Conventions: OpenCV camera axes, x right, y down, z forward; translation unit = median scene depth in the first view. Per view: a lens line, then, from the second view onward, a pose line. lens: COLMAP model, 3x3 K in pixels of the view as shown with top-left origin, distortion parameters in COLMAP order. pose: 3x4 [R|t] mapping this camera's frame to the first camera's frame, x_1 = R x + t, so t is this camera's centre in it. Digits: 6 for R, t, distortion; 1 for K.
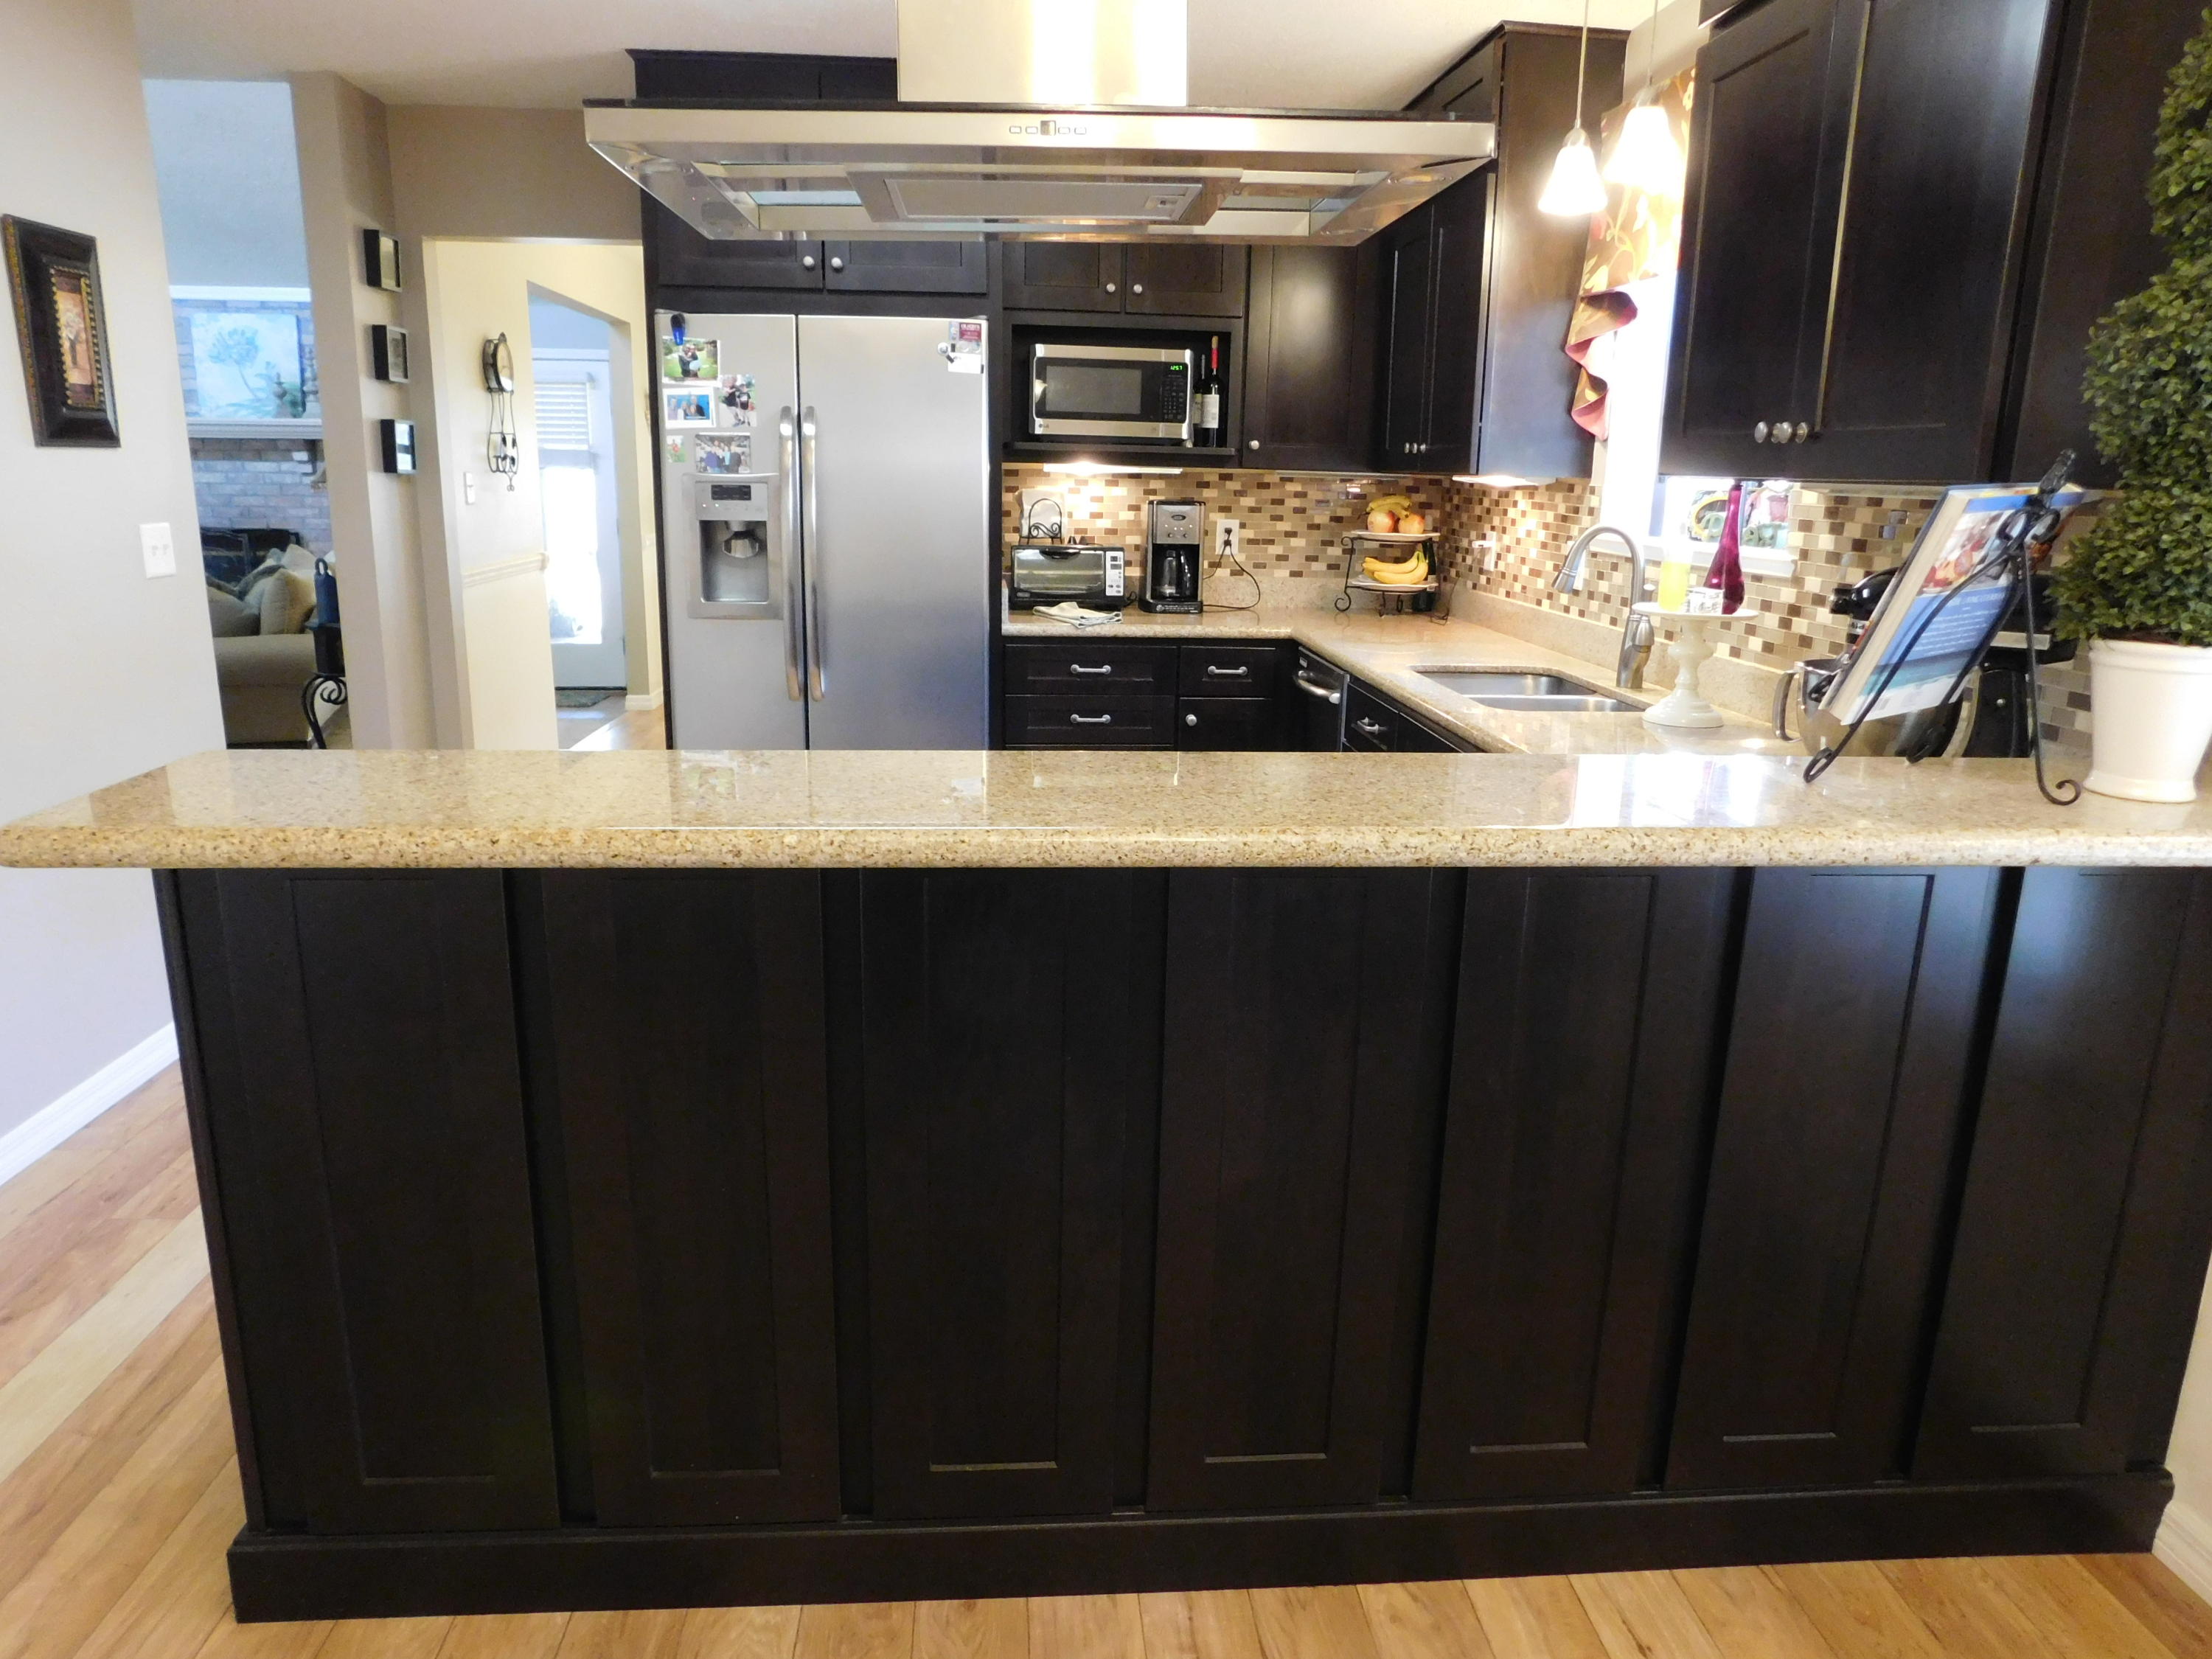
lens RADIAL K [[1469.6, 0, 1103.0], [0, 1469.6, 831.5], [0, 0, 1]] dist [-0.063687, 0.054284]
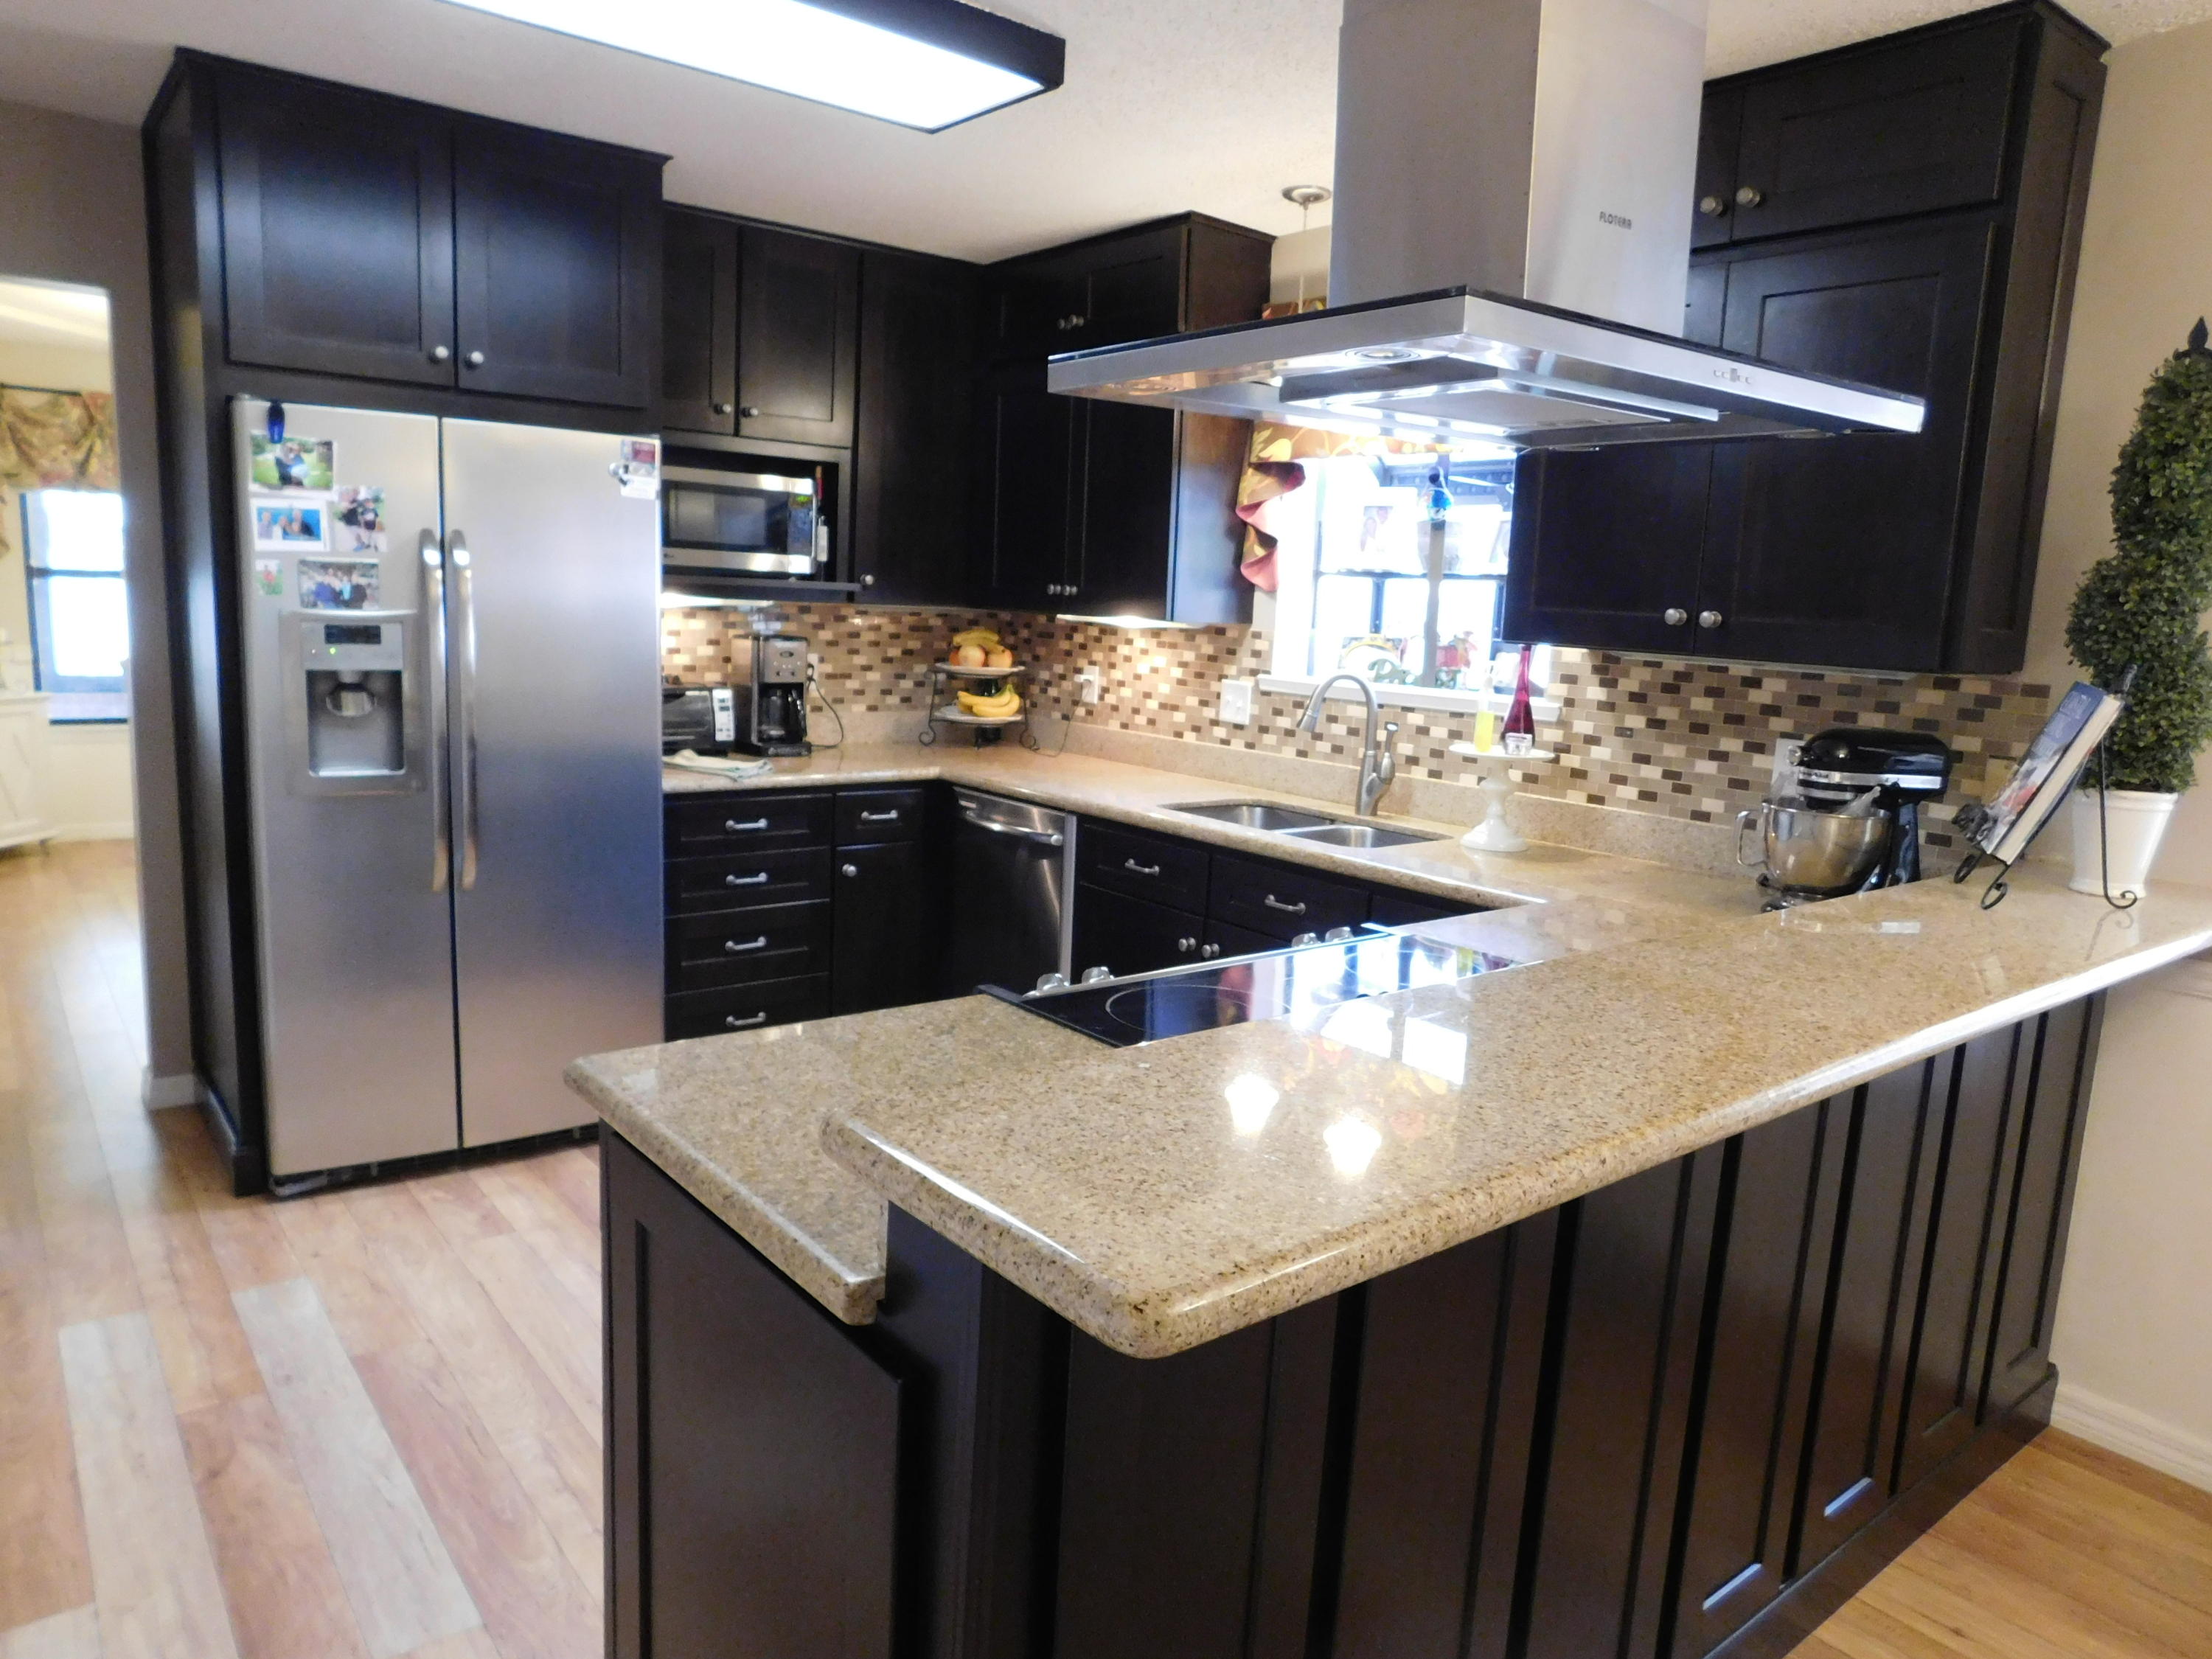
lens RADIAL K [[1469.6, 0, 1109.0], [0, 1469.6, 835.9], [0, 0, 1]] dist [-0.063687, 0.054284]
pose [[0.823916, -0.074947, 0.561734, -0.367144], [0.108310, 0.993770, -0.026273, -0.062121], [-0.556265, 0.082489, 0.826901, 0.146924]]
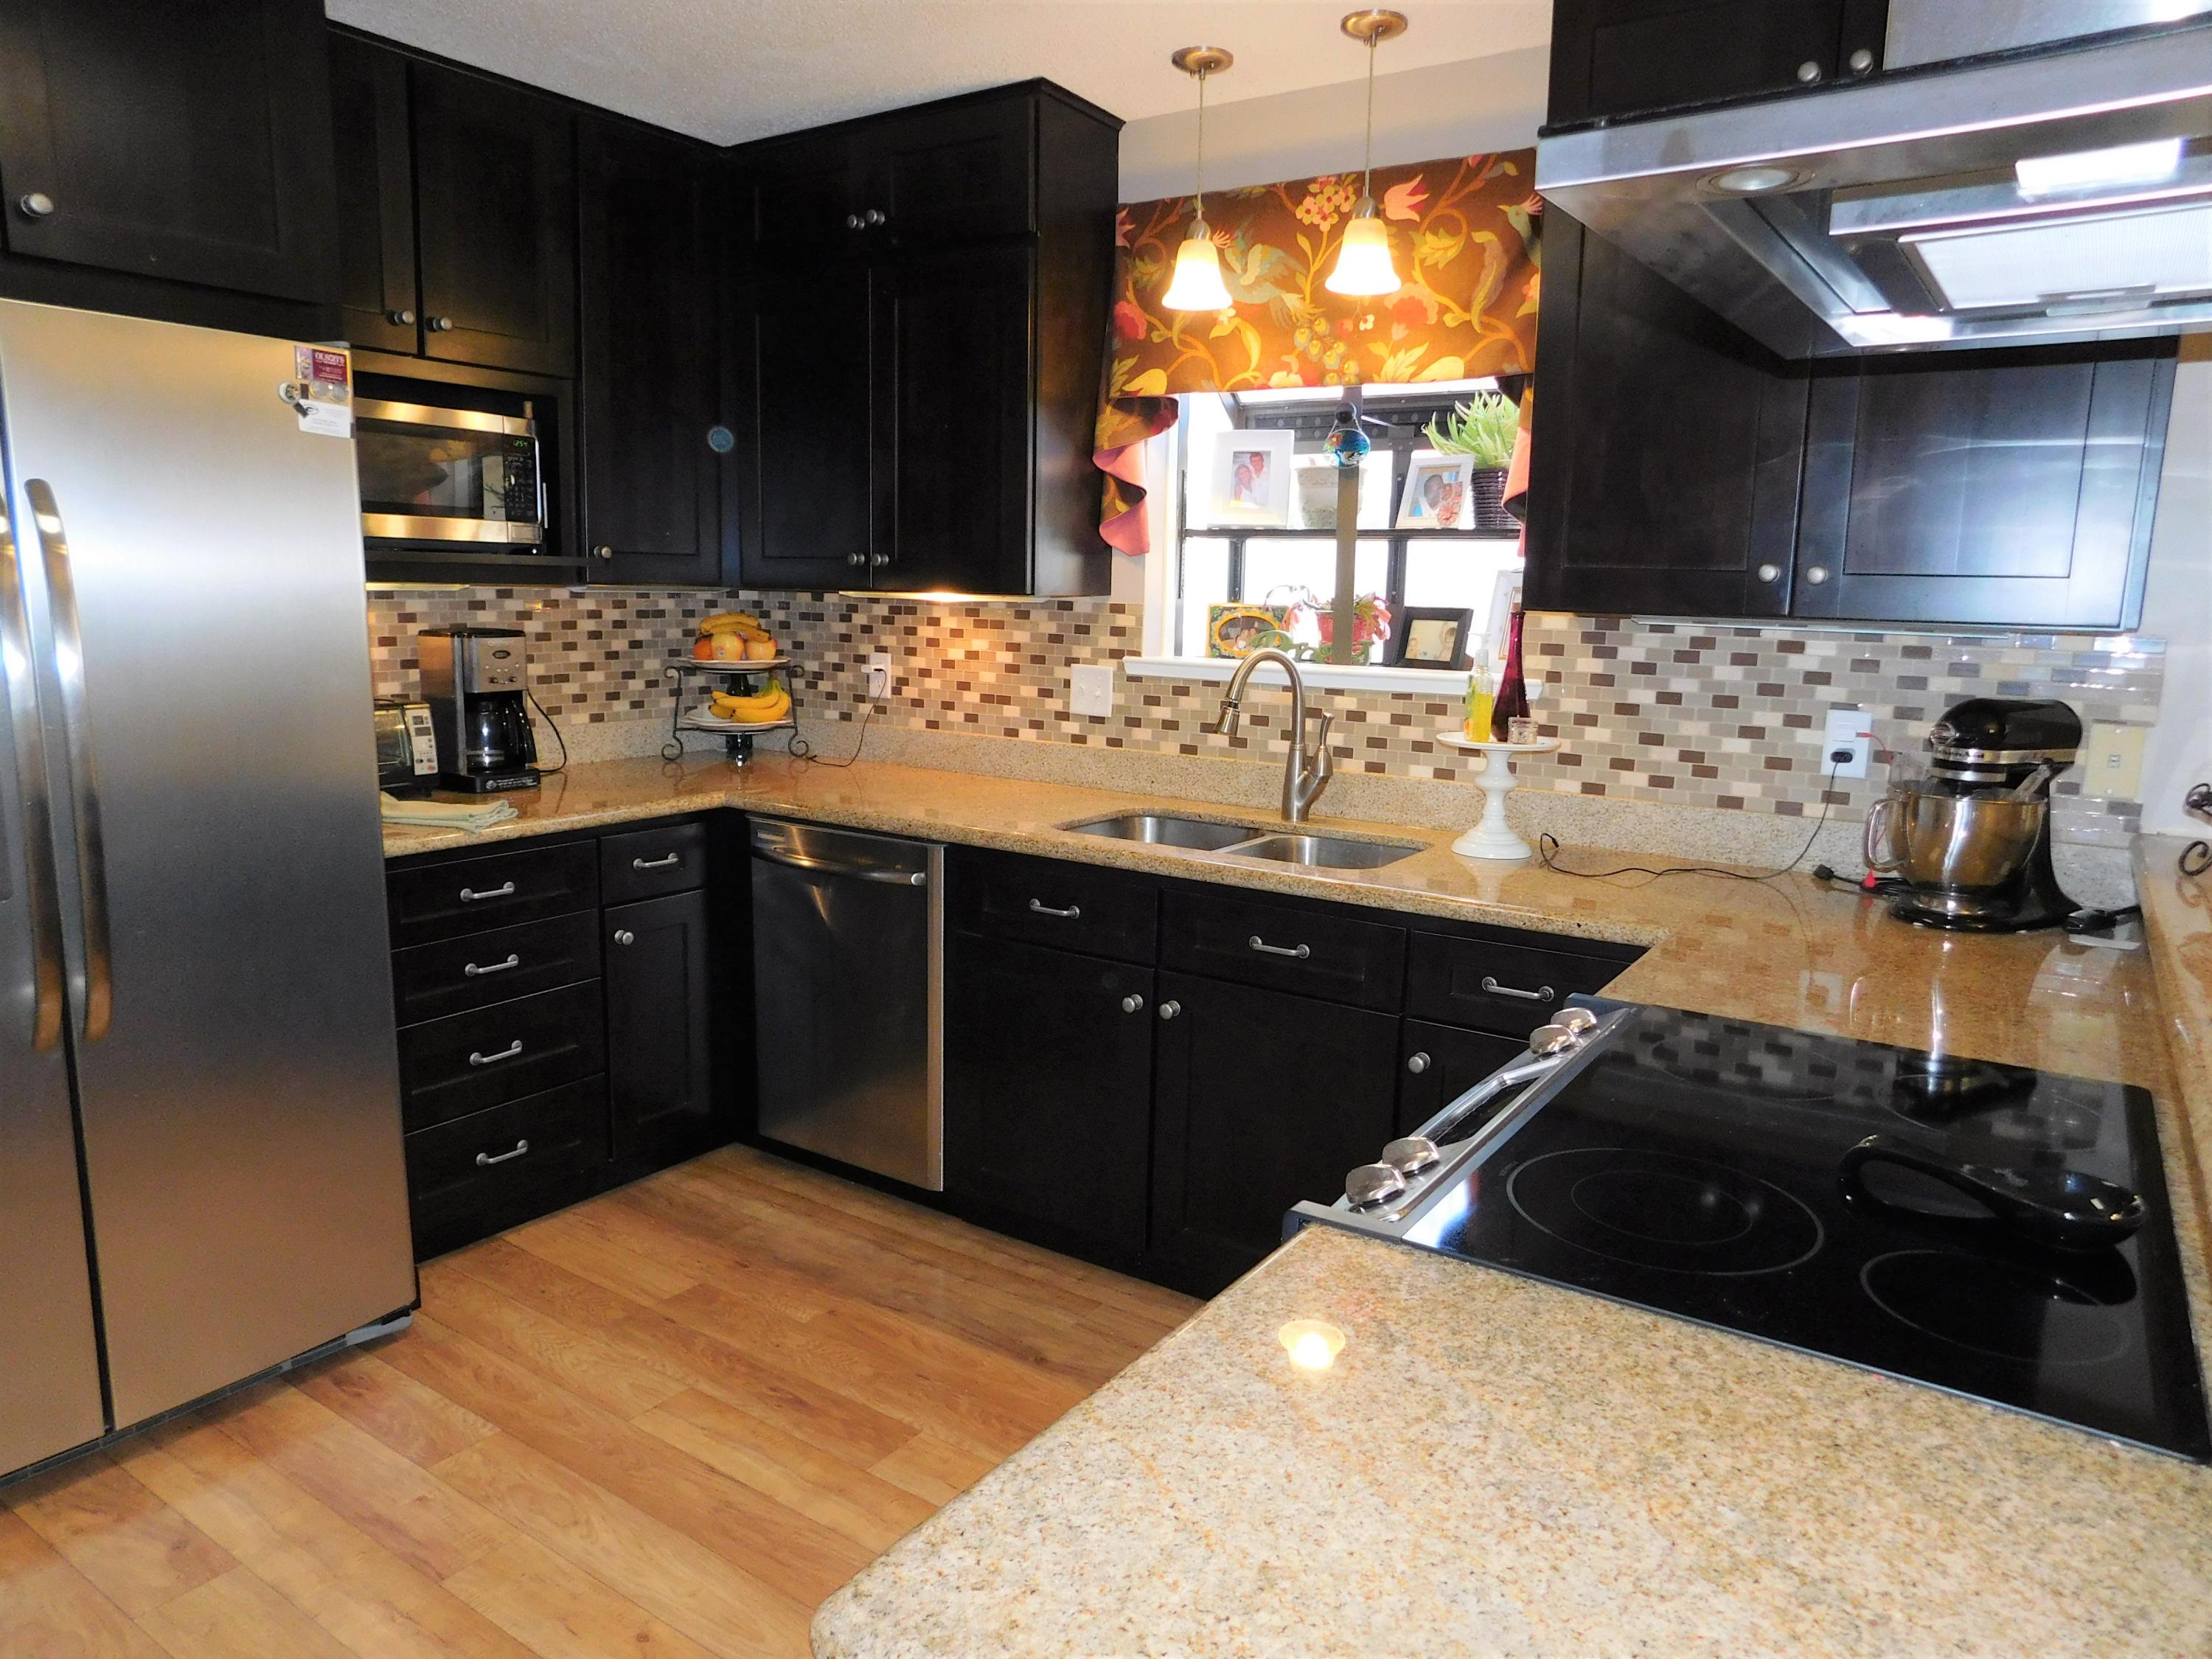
lens RADIAL K [[1469.6, 0, 1106.1], [0, 1469.6, 831.2], [0, 0, 1]] dist [-0.063687, 0.054284]
pose [[0.620106, -0.138703, 0.772159, -0.373387], [0.179118, 0.983281, 0.032781, -0.120711], [-0.763796, 0.117980, 0.634583, 0.411515]]
